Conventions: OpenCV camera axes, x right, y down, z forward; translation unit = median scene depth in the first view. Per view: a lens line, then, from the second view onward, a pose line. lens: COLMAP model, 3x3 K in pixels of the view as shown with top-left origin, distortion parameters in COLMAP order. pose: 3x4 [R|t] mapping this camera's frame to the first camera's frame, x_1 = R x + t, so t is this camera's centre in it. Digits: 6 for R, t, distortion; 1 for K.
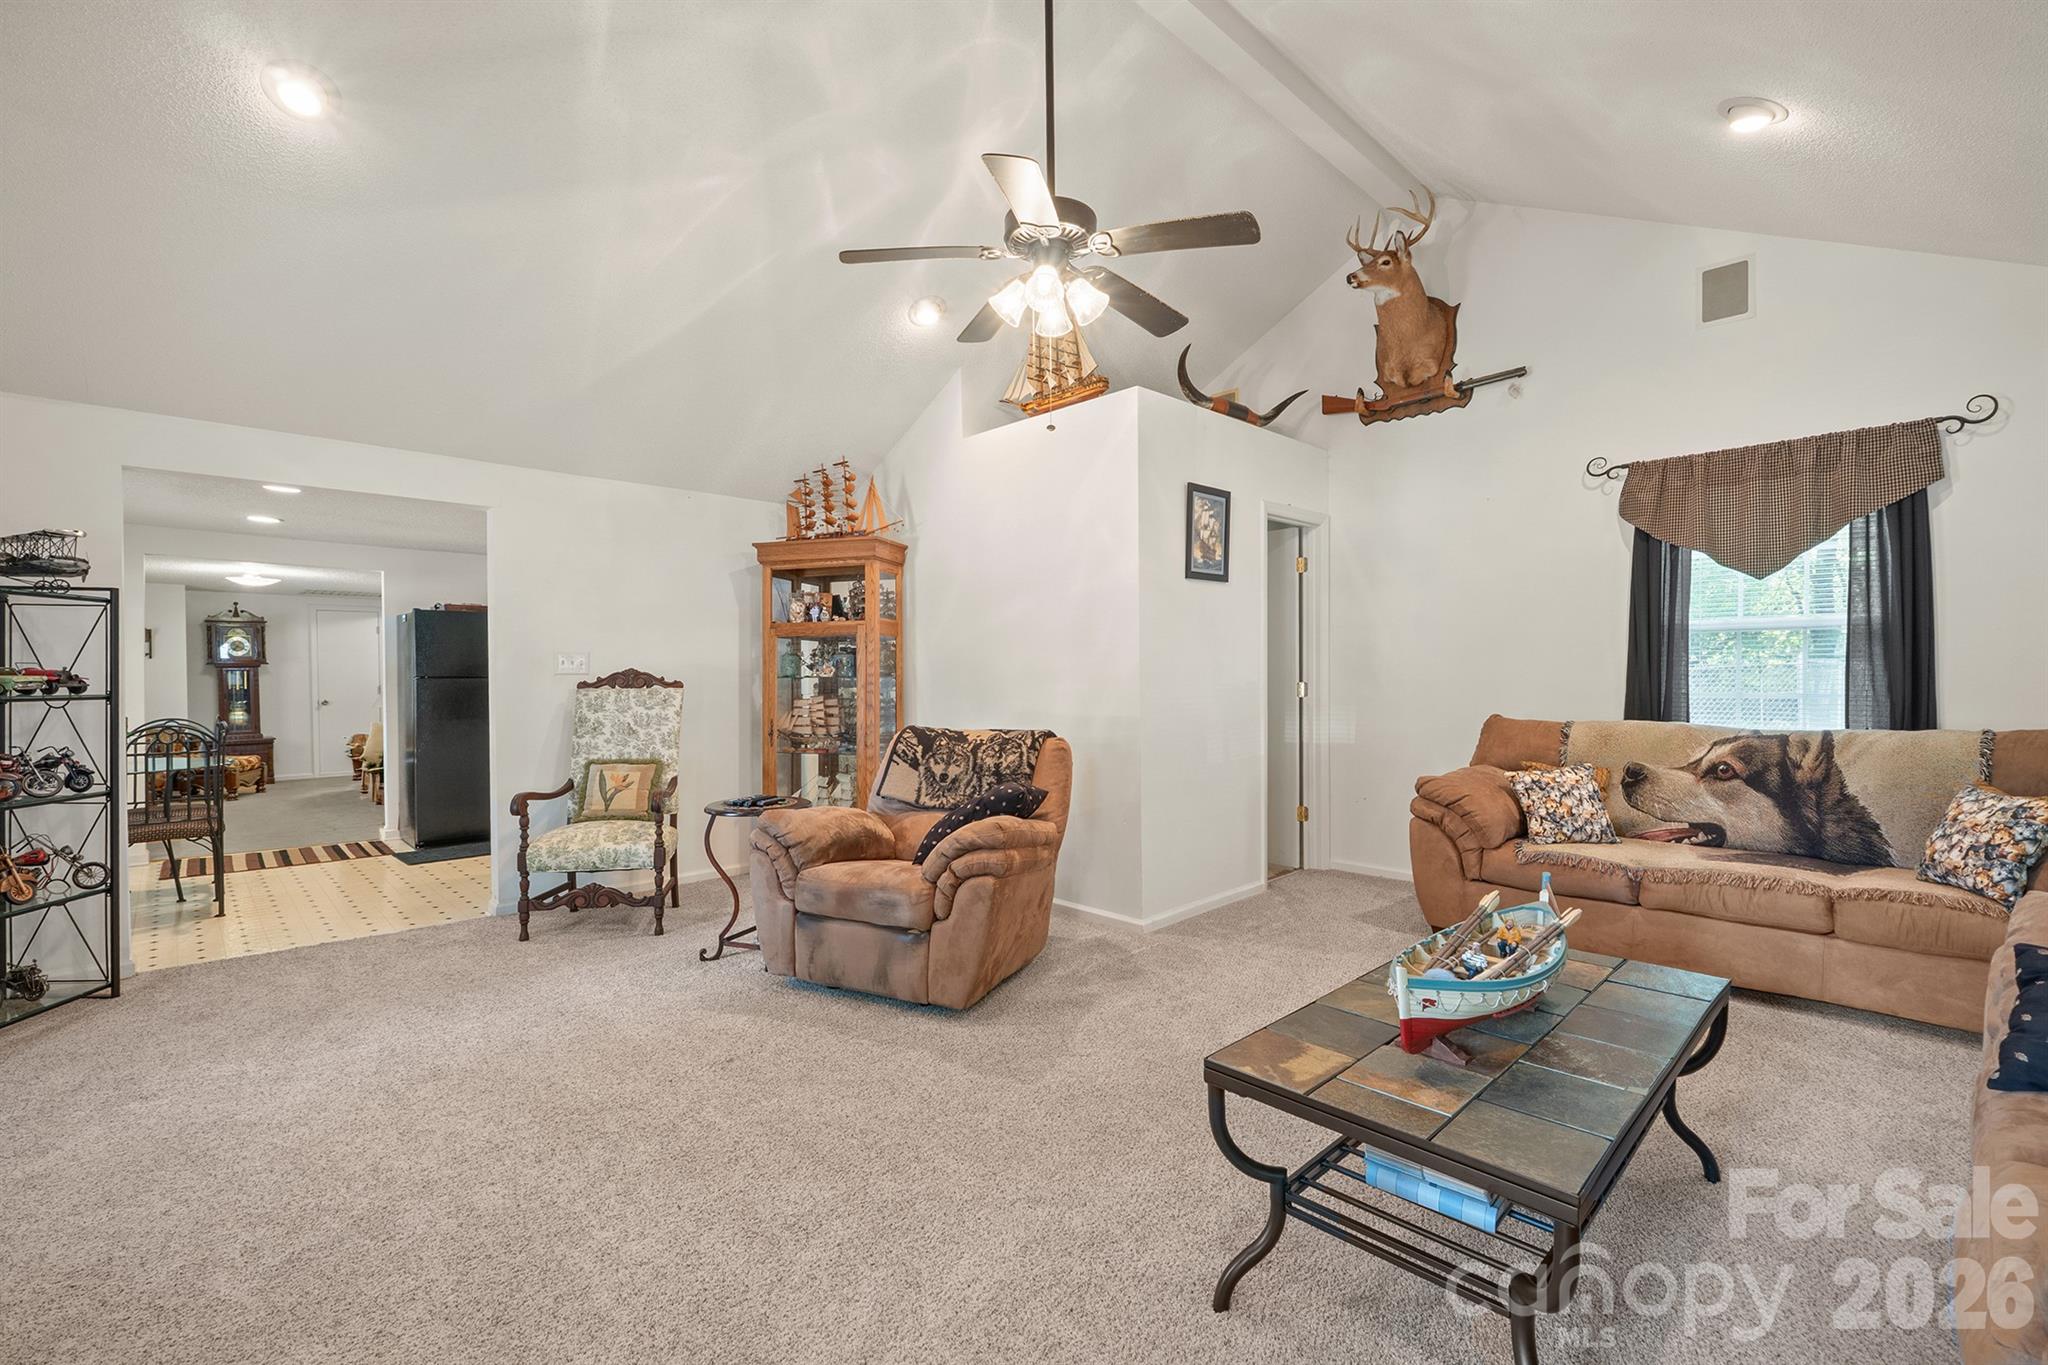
lens RADIAL K [[883.9, 0, 1031.9], [0, 883.9, 676.4], [0, 0, 1]] dist [-0.011939, 0.000671]
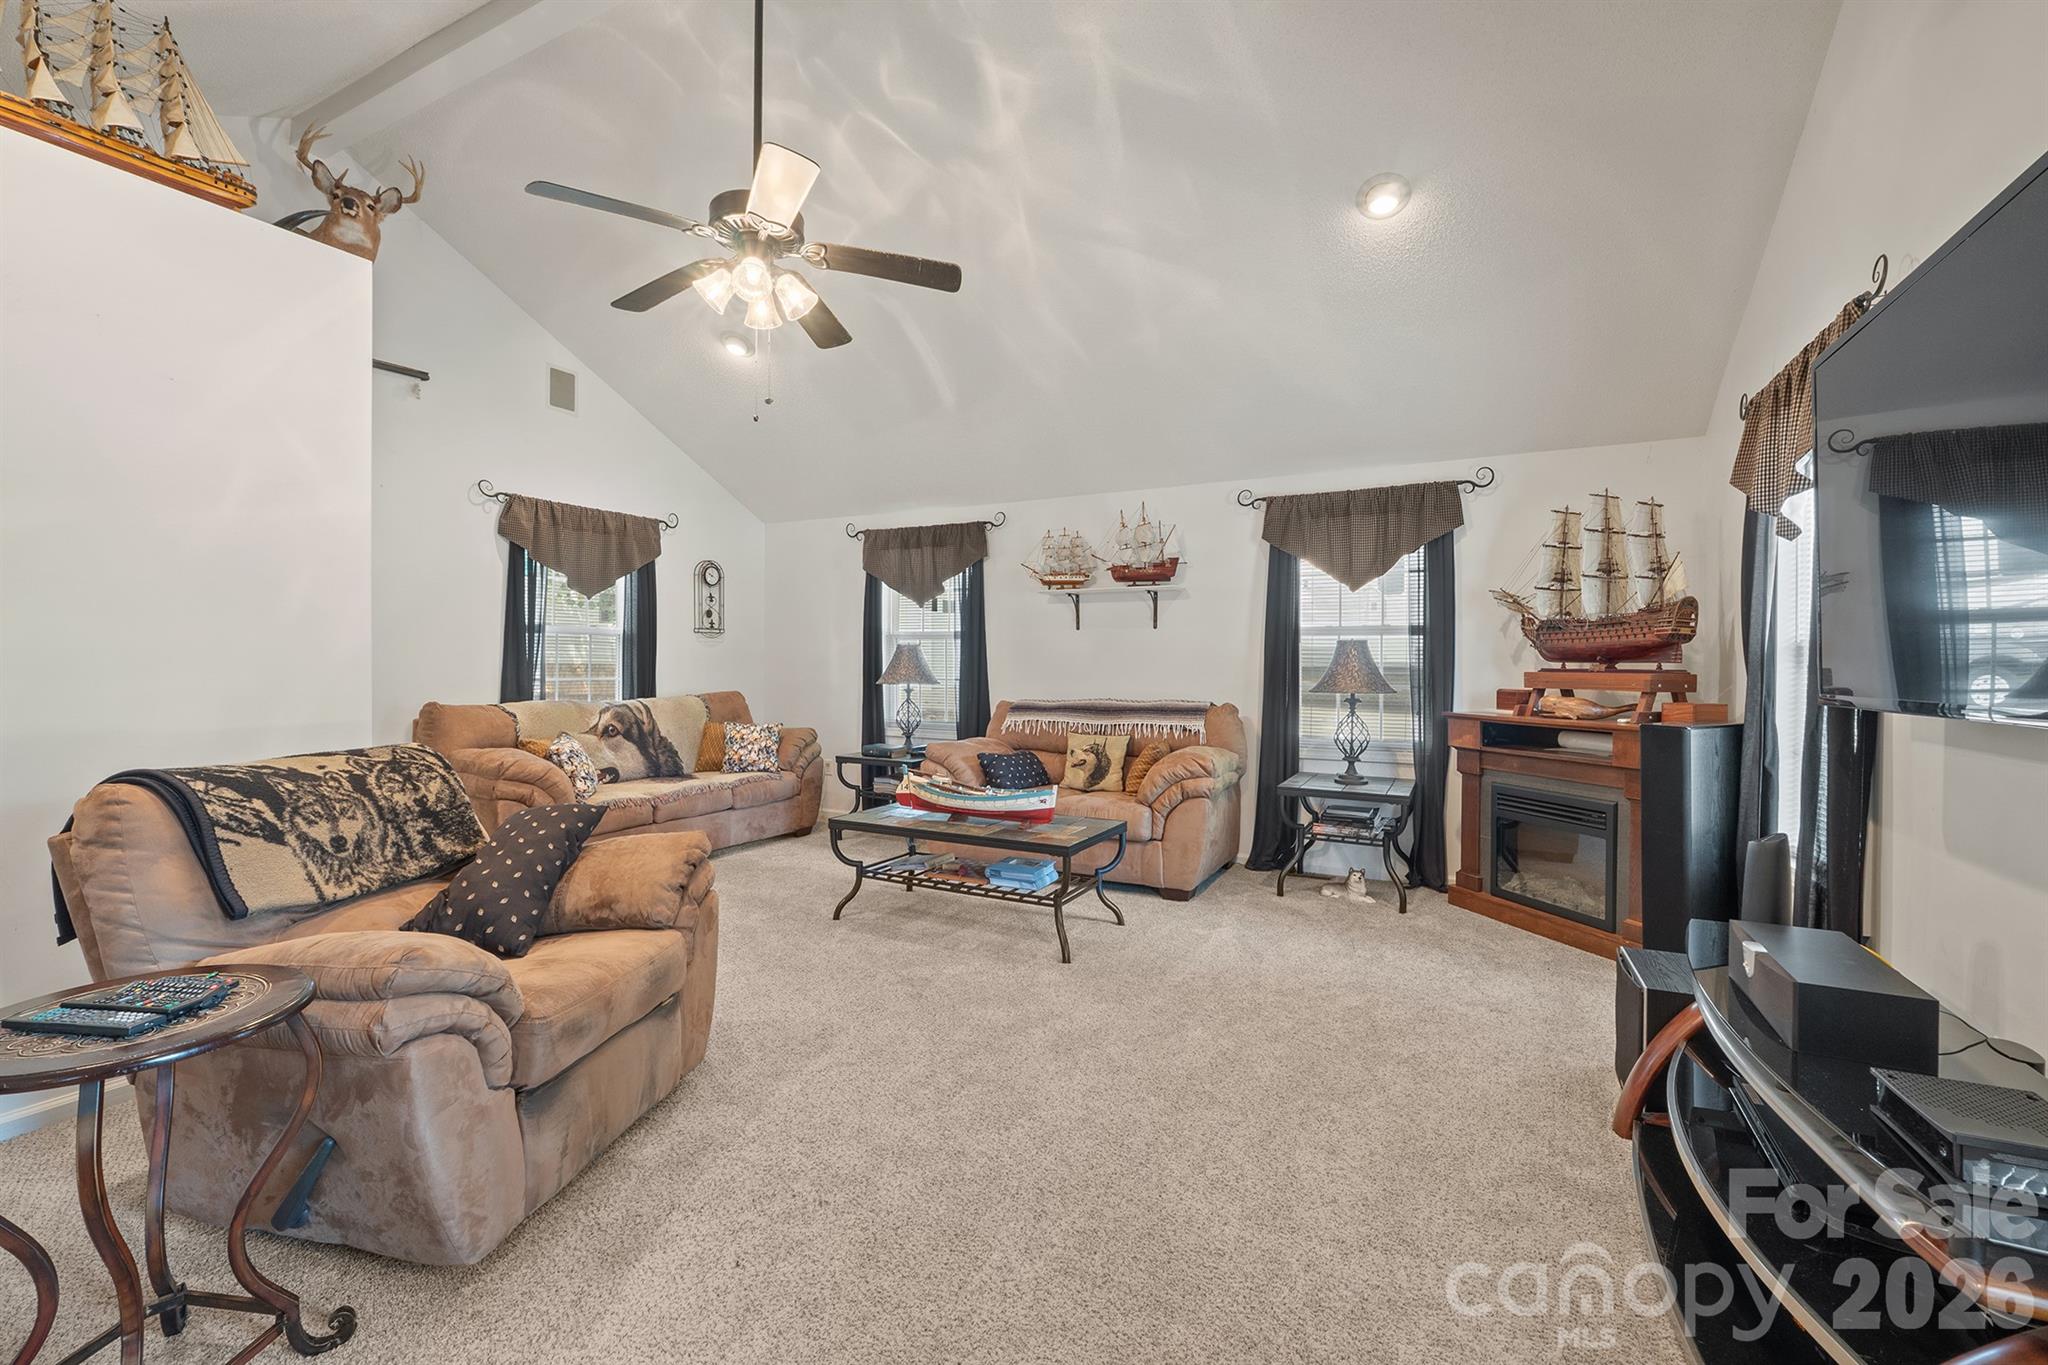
lens RADIAL K [[858.4, 0, 1015.1], [0, 858.4, 660.8], [0, 0, 1]] dist [-0.009668, -0.000101]
pose [[-0.307466, 0.008153, 0.951524, -0.765987], [-0.002228, 0.999954, -0.009288, 0.002792], [-0.951556, -0.004976, -0.307434, 0.778636]]
